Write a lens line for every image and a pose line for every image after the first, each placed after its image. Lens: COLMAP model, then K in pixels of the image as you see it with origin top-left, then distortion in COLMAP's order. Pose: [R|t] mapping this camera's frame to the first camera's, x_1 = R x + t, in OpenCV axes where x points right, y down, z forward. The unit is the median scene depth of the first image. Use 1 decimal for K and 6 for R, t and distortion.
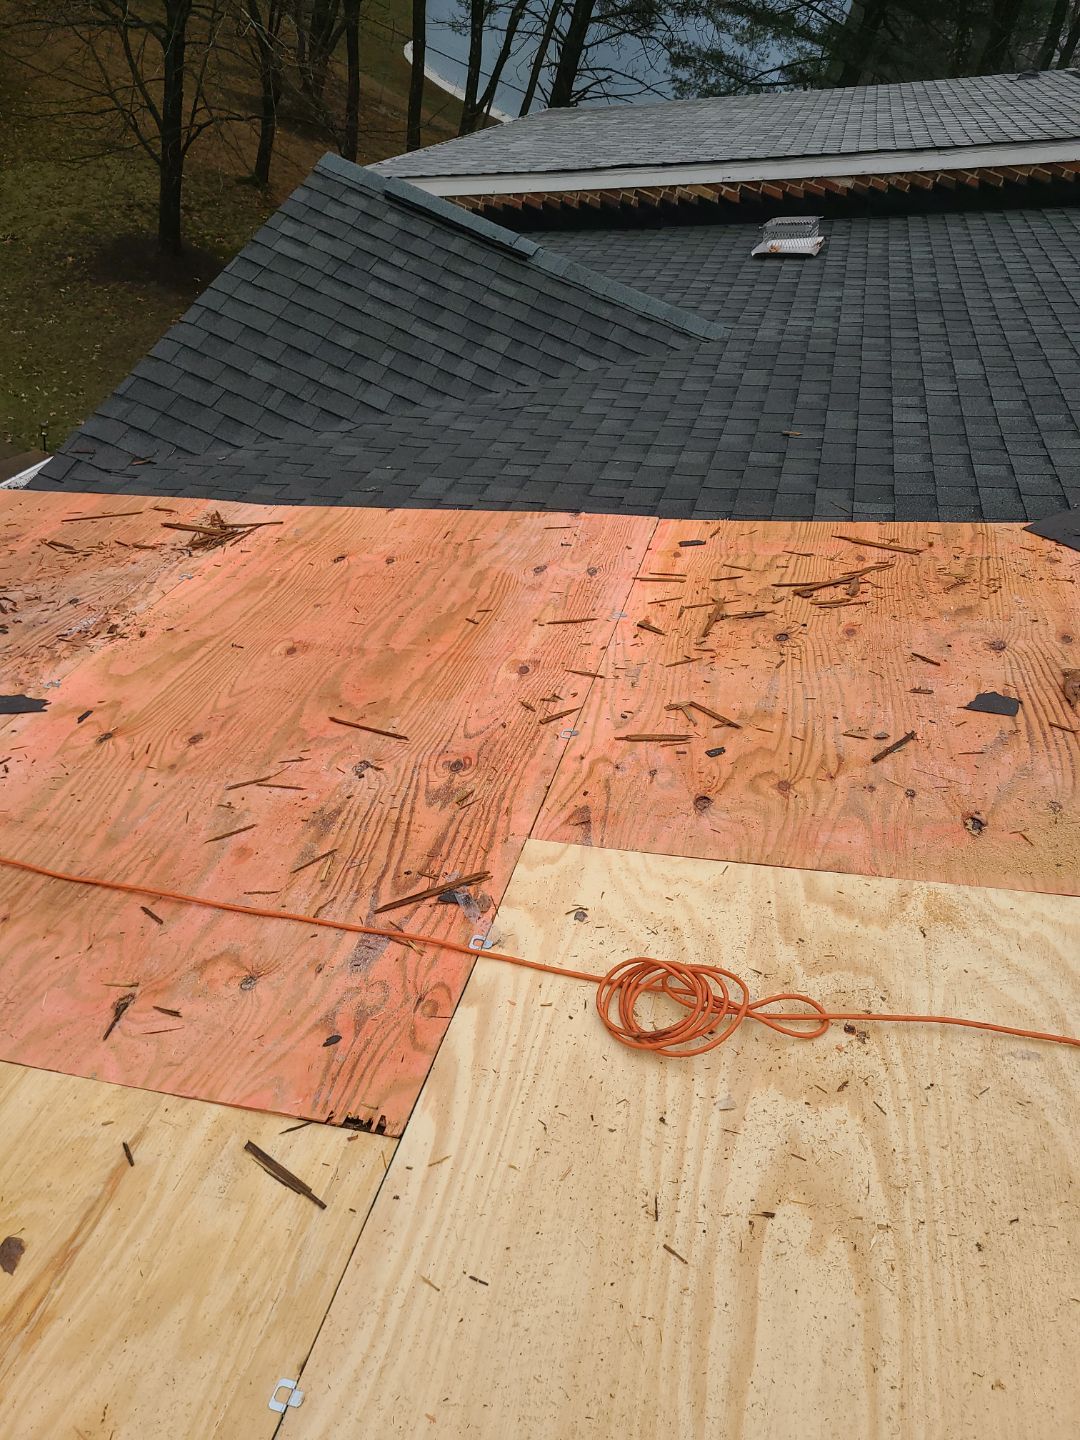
lens RADIAL K [[1056.4, 0, 540.0], [0, 1056.4, 720.0], [0, 0, 1]] dist [0.030763, -0.041175]
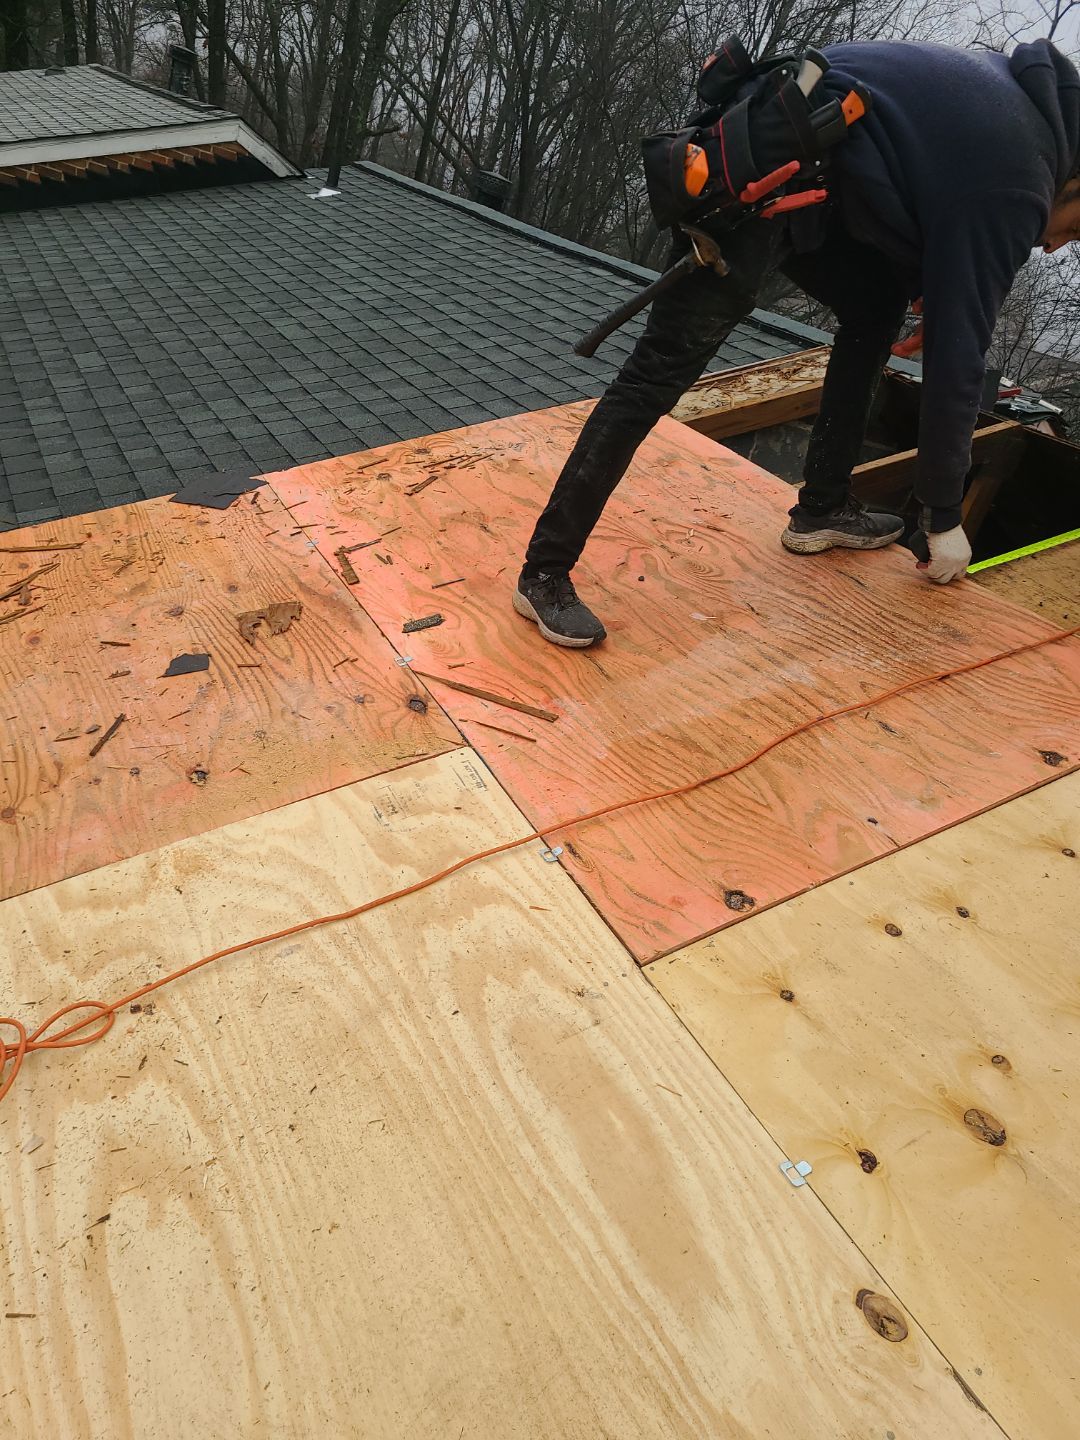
lens RADIAL K [[1056.4, 0, 540.0], [0, 1056.4, 720.0], [0, 0, 1]] dist [0.030763, -0.041175]
pose [[0.746071, -0.336112, 0.574810, 0.092103], [0.335034, 0.935505, 0.112168, 0.050606], [-0.575439, 0.108896, 0.810562, -0.070582]]
